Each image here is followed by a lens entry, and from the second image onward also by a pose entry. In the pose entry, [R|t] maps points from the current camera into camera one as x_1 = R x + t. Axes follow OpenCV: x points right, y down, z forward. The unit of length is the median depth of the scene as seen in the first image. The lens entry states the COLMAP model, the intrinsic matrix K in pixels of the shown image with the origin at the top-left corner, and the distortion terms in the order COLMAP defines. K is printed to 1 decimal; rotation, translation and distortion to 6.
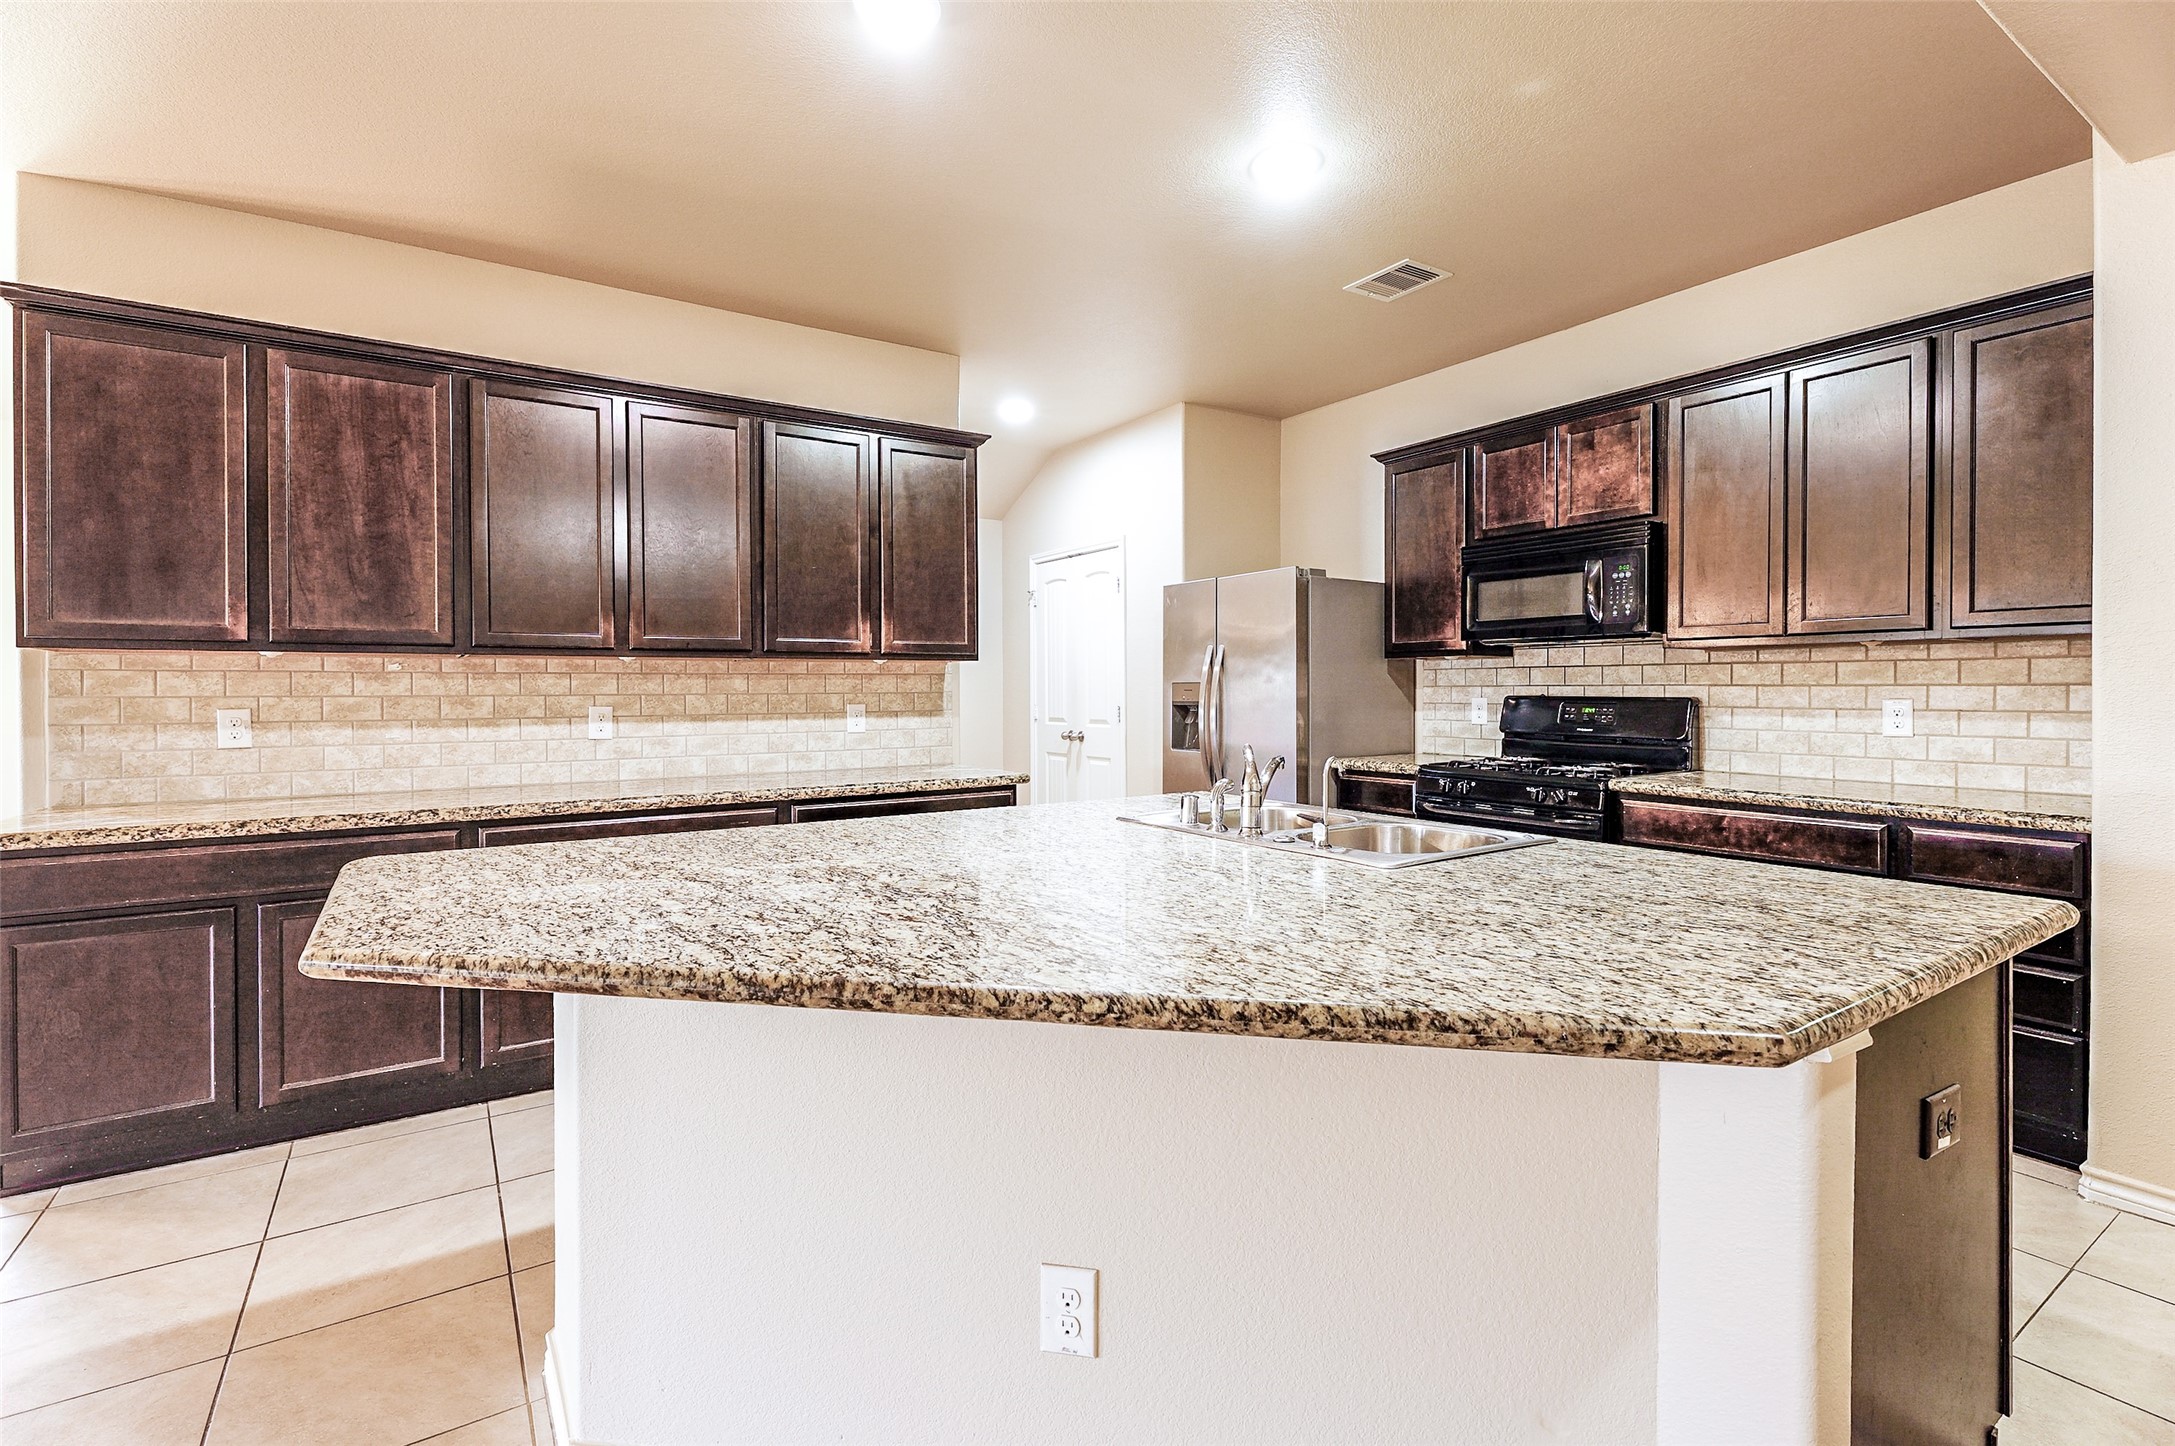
lens RADIAL K [[980.1, 0, 1083.8], [0, 980.1, 695.3], [0, 0, 1]] dist [-0.000276, 0.005094]
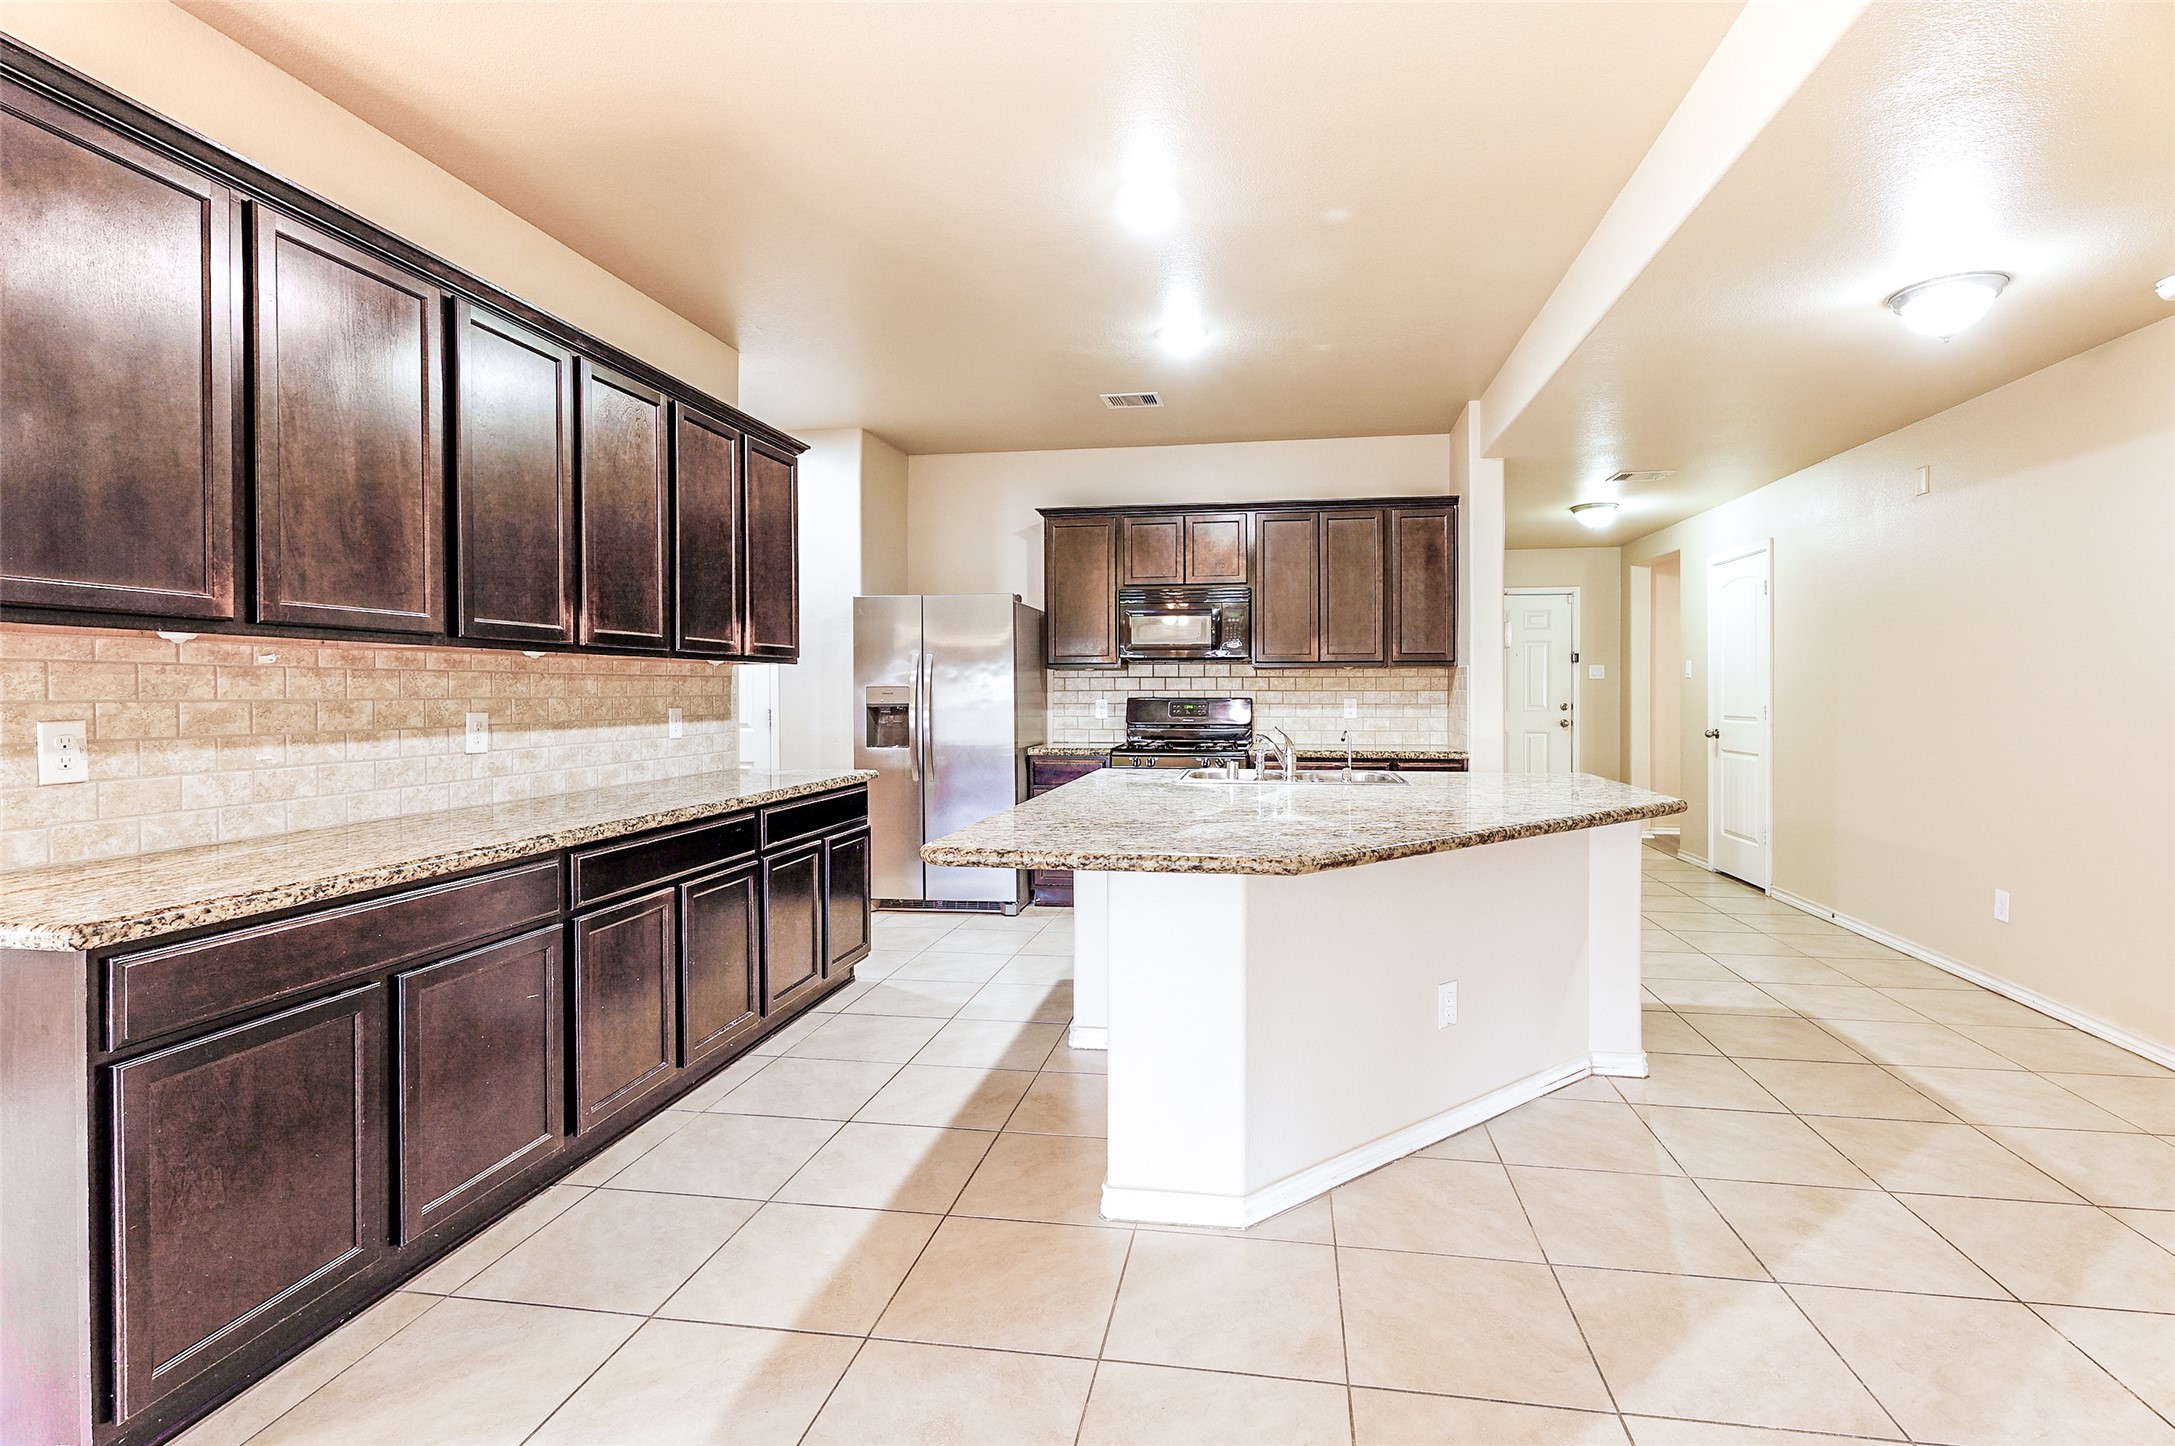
lens RADIAL K [[1004.1, 0, 1136.2], [0, 1004.1, 696.6], [0, 0, 1]] dist [0.001002, 0.000073]
pose [[0.663582, -0.001611, 0.748102, -0.792861], [0.003942, 0.999991, -0.001343, 0.001462], [-0.748093, 0.003840, 0.663583, 0.048535]]
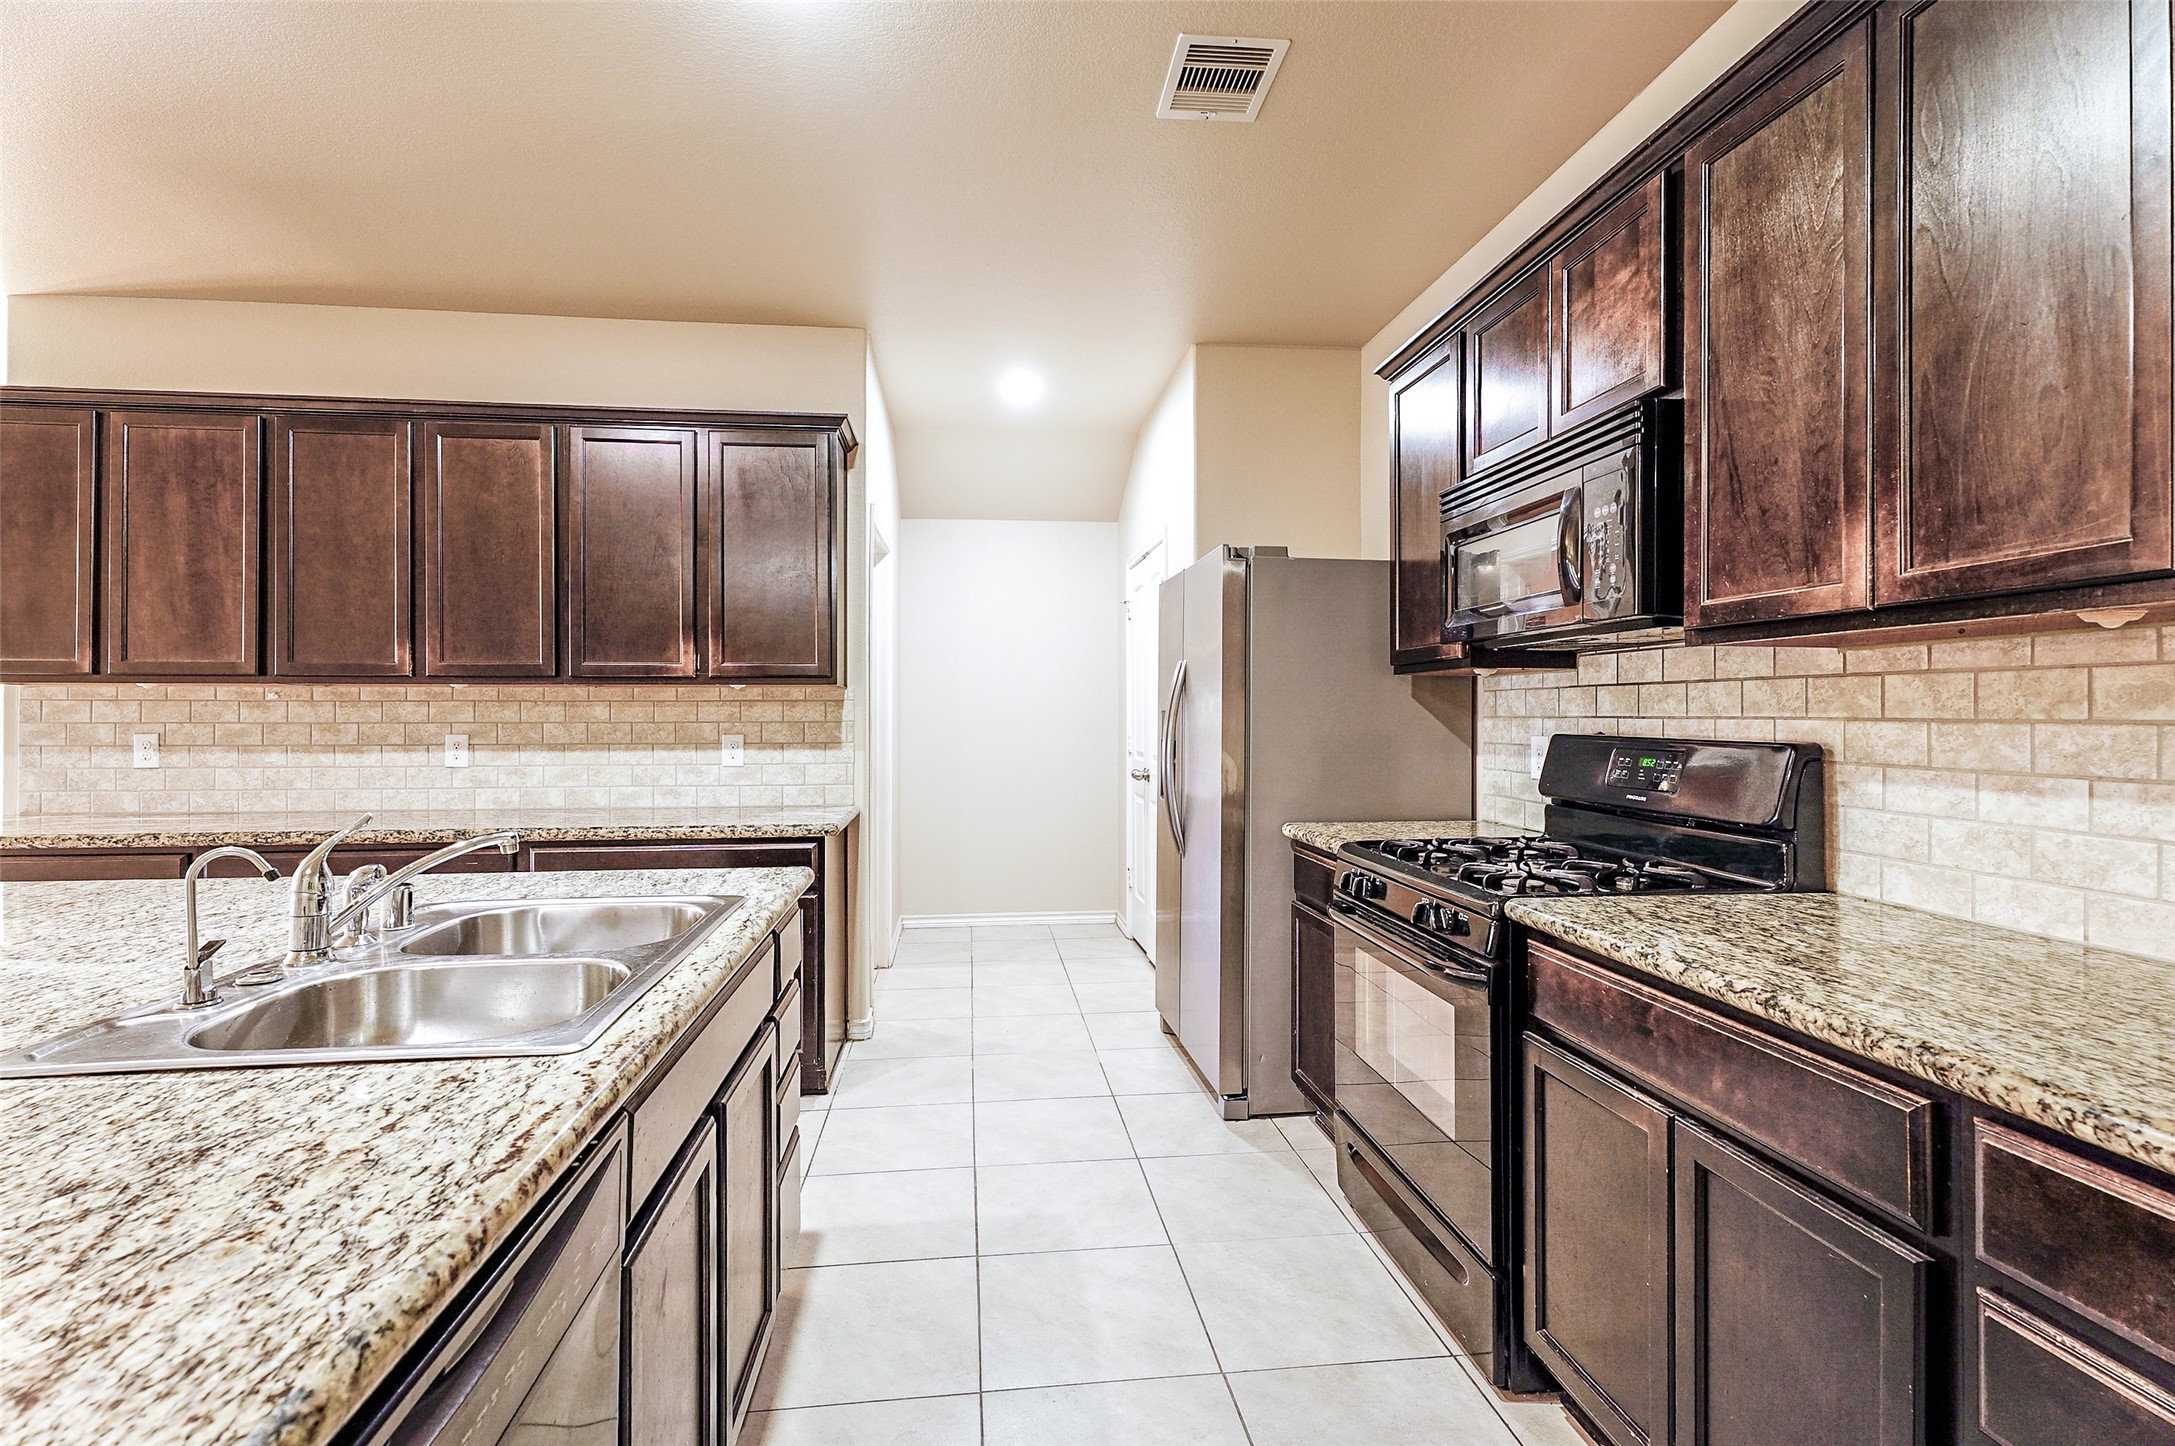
lens RADIAL K [[987.2, 0, 1089.5], [0, 987.2, 711.3], [0, 0, 1]] dist [0.014133, -0.005738]
pose [[0.892035, 0.002092, -0.451961, 0.563625], [-0.005970, 0.999957, -0.007155, -0.009113], [0.451927, 0.009081, 0.892009, 0.414165]]
